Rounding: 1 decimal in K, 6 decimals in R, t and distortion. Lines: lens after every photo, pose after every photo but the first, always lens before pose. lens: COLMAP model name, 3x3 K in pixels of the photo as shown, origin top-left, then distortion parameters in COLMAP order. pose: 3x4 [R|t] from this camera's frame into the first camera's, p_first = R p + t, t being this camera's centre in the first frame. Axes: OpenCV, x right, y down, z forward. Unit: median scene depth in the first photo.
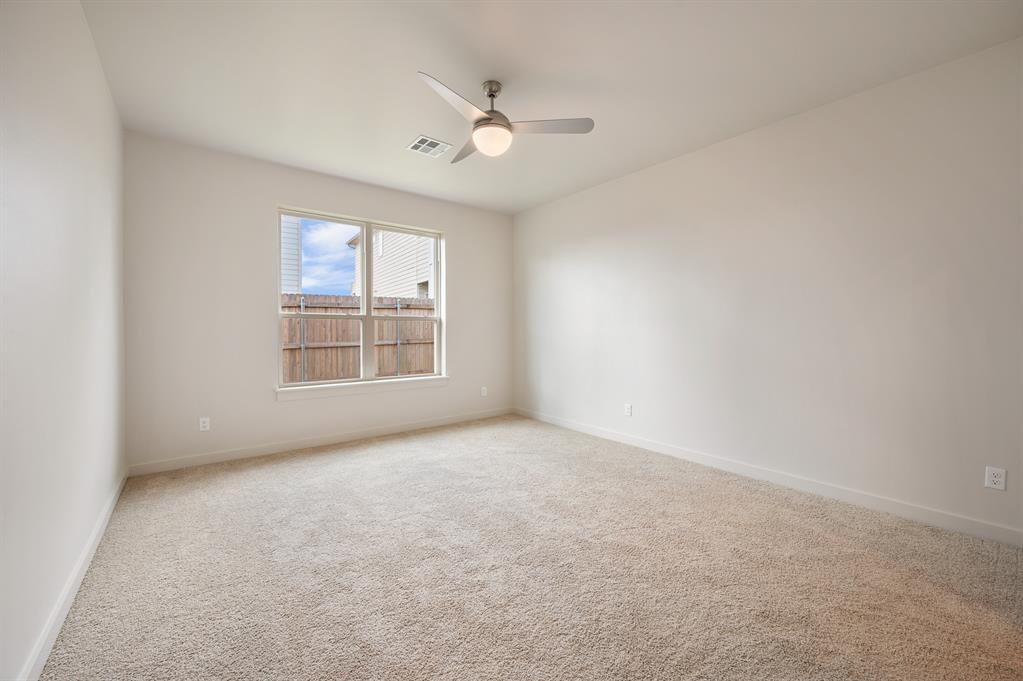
lens RADIAL K [[397.5, 0, 511.5], [0, 397.5, 340.5], [0, 0, 1]] dist [-0.000190, -0.000024]
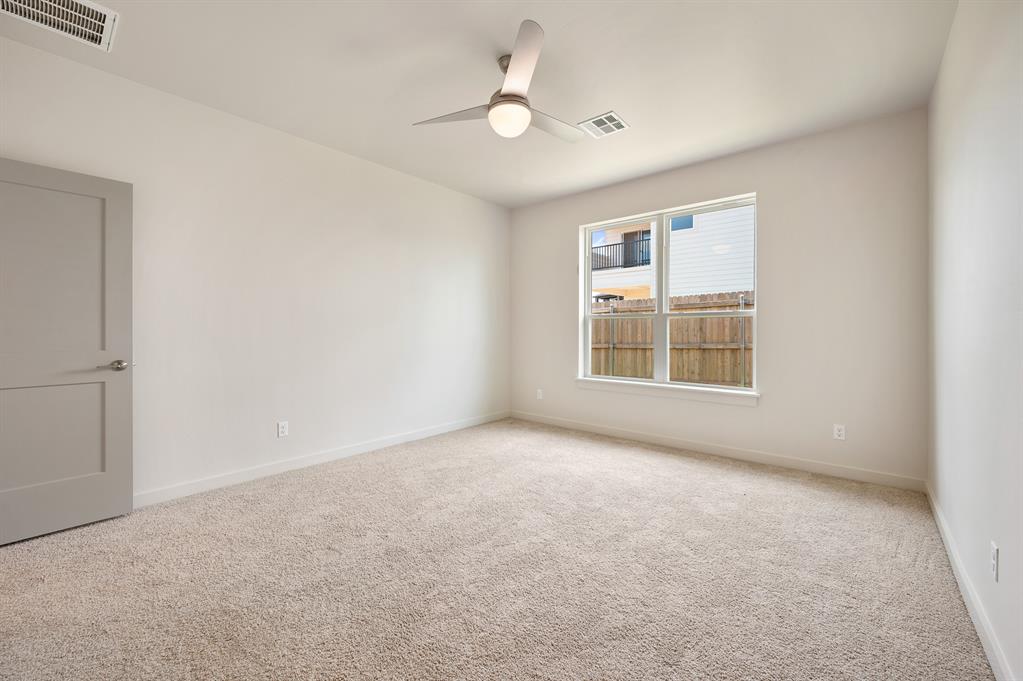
lens RADIAL K [[410.2, 0, 515.5], [0, 410.2, 327.9], [0, 0, 1]] dist [-0.001416, -0.000198]
pose [[0.210392, -0.008390, -0.977581, 0.451547], [-0.031330, 0.999392, -0.015320, -0.000271], [0.977115, 0.033851, 0.210001, 0.432466]]
